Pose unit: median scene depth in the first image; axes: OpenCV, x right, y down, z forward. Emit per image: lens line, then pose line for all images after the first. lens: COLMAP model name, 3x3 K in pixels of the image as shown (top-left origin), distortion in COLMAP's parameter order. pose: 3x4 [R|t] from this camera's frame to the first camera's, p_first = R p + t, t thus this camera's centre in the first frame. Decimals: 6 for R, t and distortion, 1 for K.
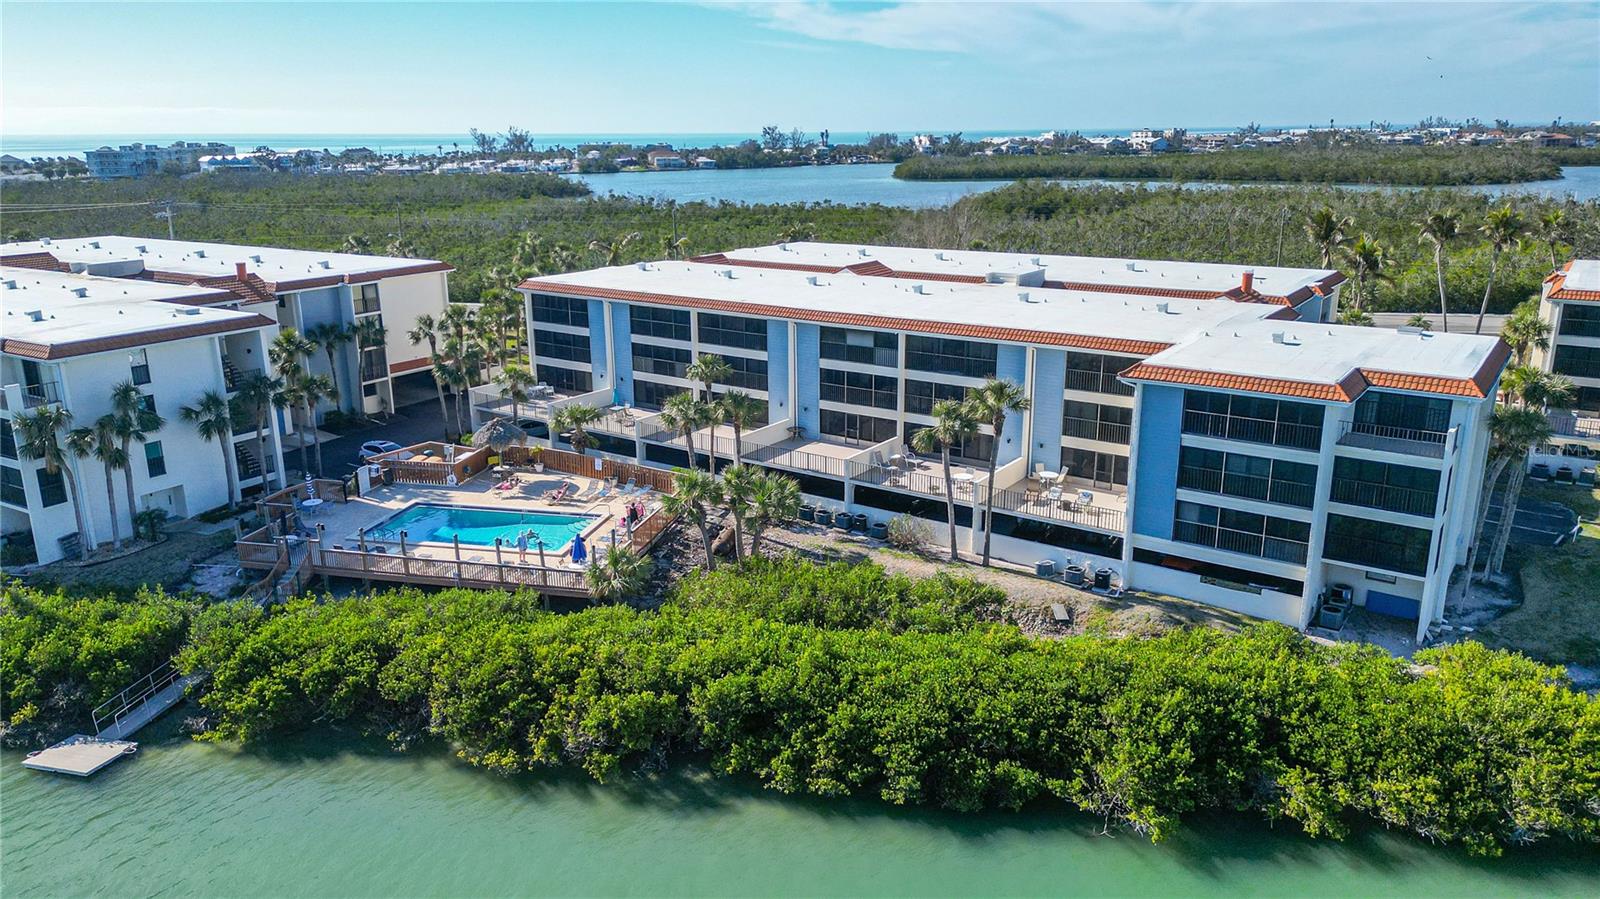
lens RADIAL K [[1128.7, 0, 803.4], [0, 1128.7, 451.8], [0, 0, 1]] dist [0.093595, -0.114189]
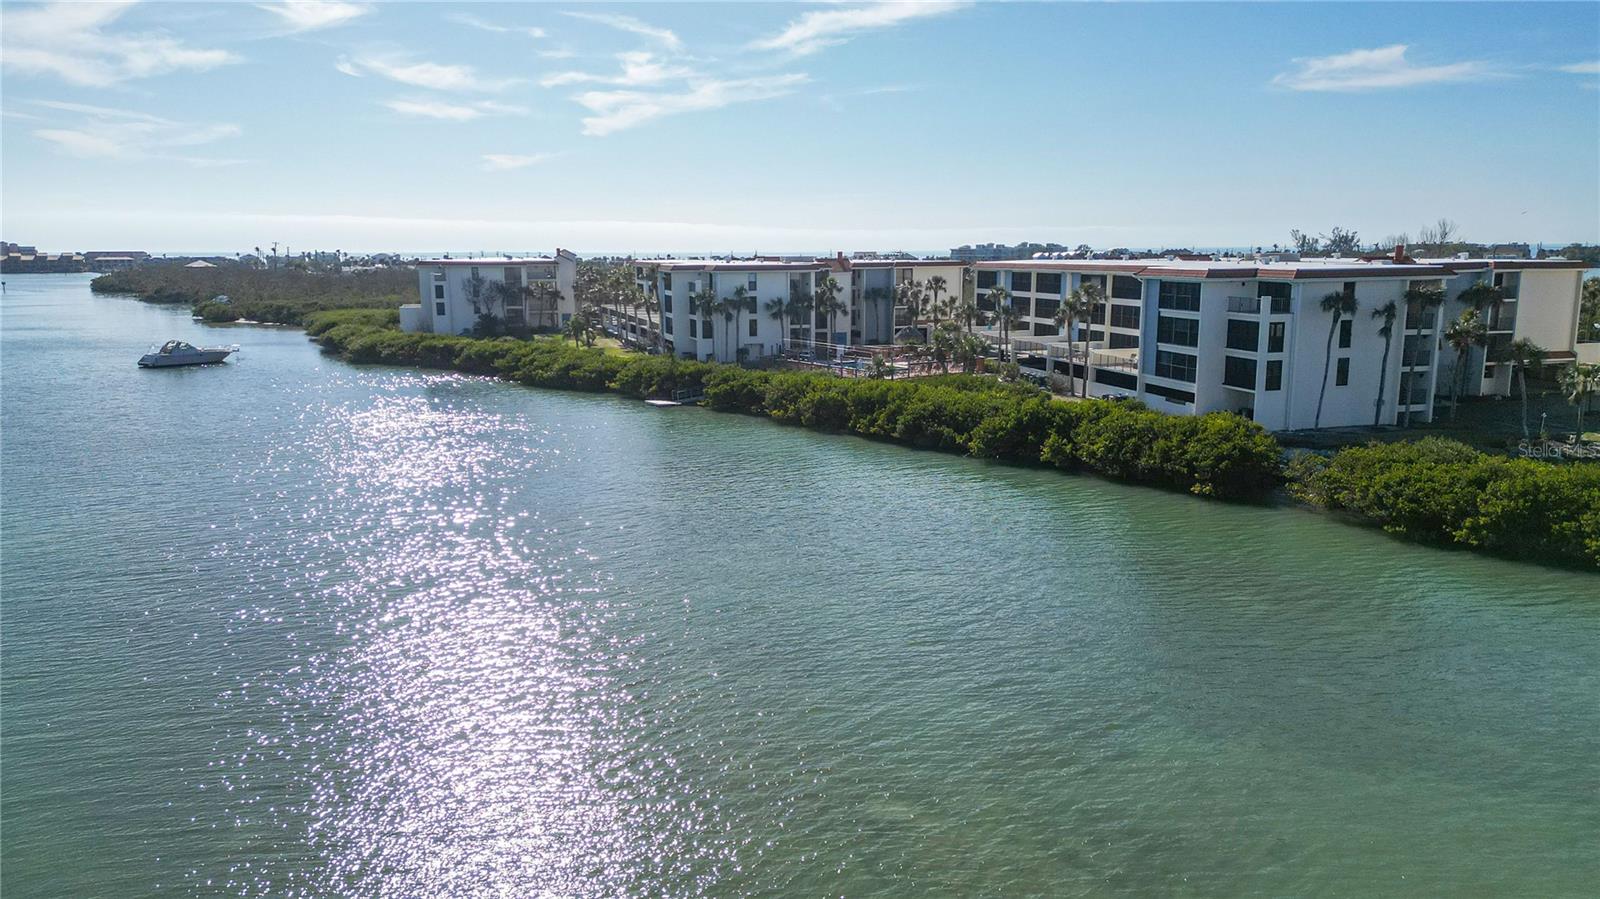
lens RADIAL K [[1136.9, 0, 800.0], [0, 1136.9, 449.5], [0, 0, 1]] dist [0.095544, -0.117032]
pose [[0.754630, 0.112799, -0.646382, 0.988375], [-0.175292, 0.983965, -0.032938, 0.317903], [0.632302, 0.138162, 0.762302, -0.564723]]
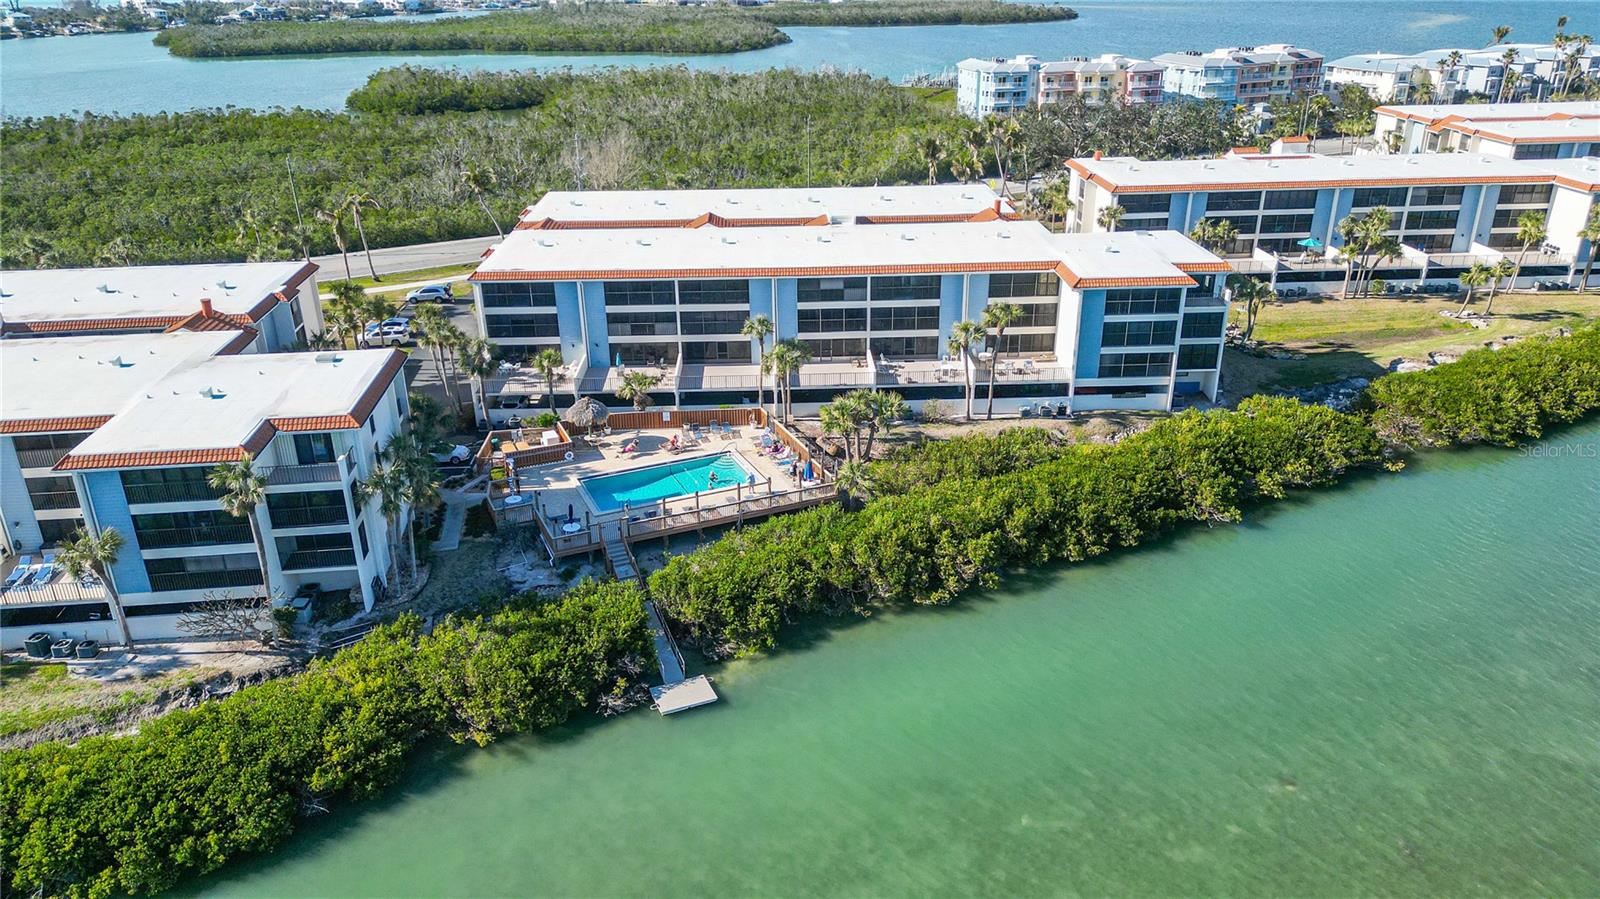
lens RADIAL K [[1106.9, 0, 797.1], [0, 1106.9, 454.0], [0, 0, 1]] dist [0.087367, -0.107527]
pose [[0.801127, -0.241765, 0.547489, -0.946061], [0.170729, 0.969086, 0.178114, -0.179986], [-0.573625, -0.049219, 0.817638, -0.110432]]
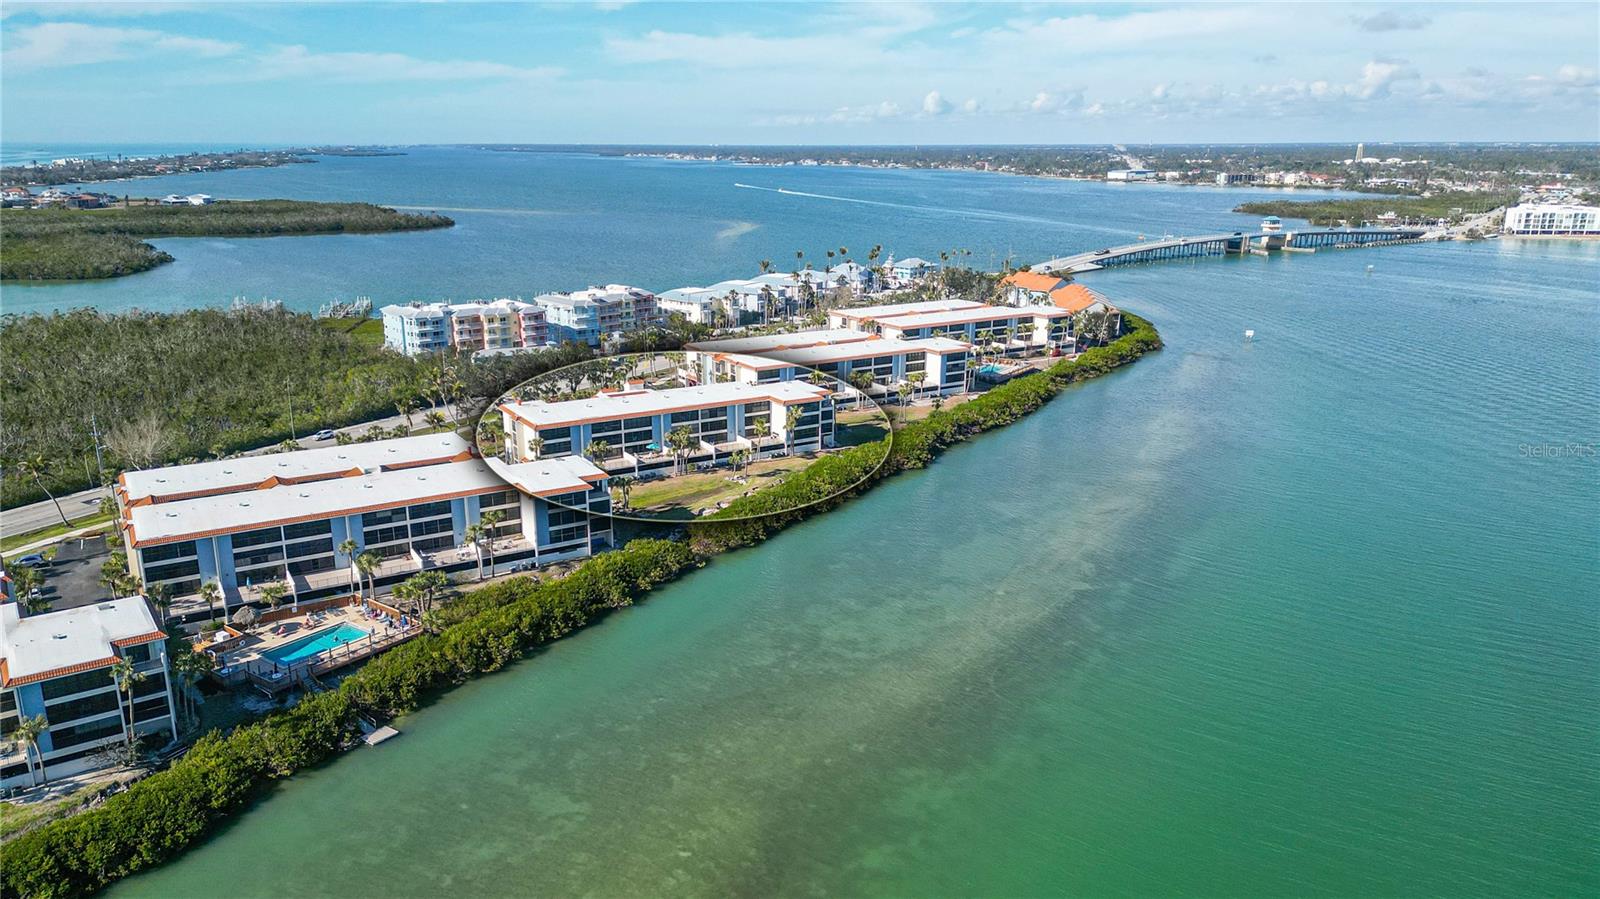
lens RADIAL K [[1106.9, 0, 797.1], [0, 1106.9, 454.0], [0, 0, 1]] dist [0.087367, -0.107527]
pose [[0.390855, -0.235187, 0.889899, -1.969443], [0.245802, 0.958365, 0.145322, -0.414852], [-0.887025, 0.161939, 0.432391, -0.906742]]
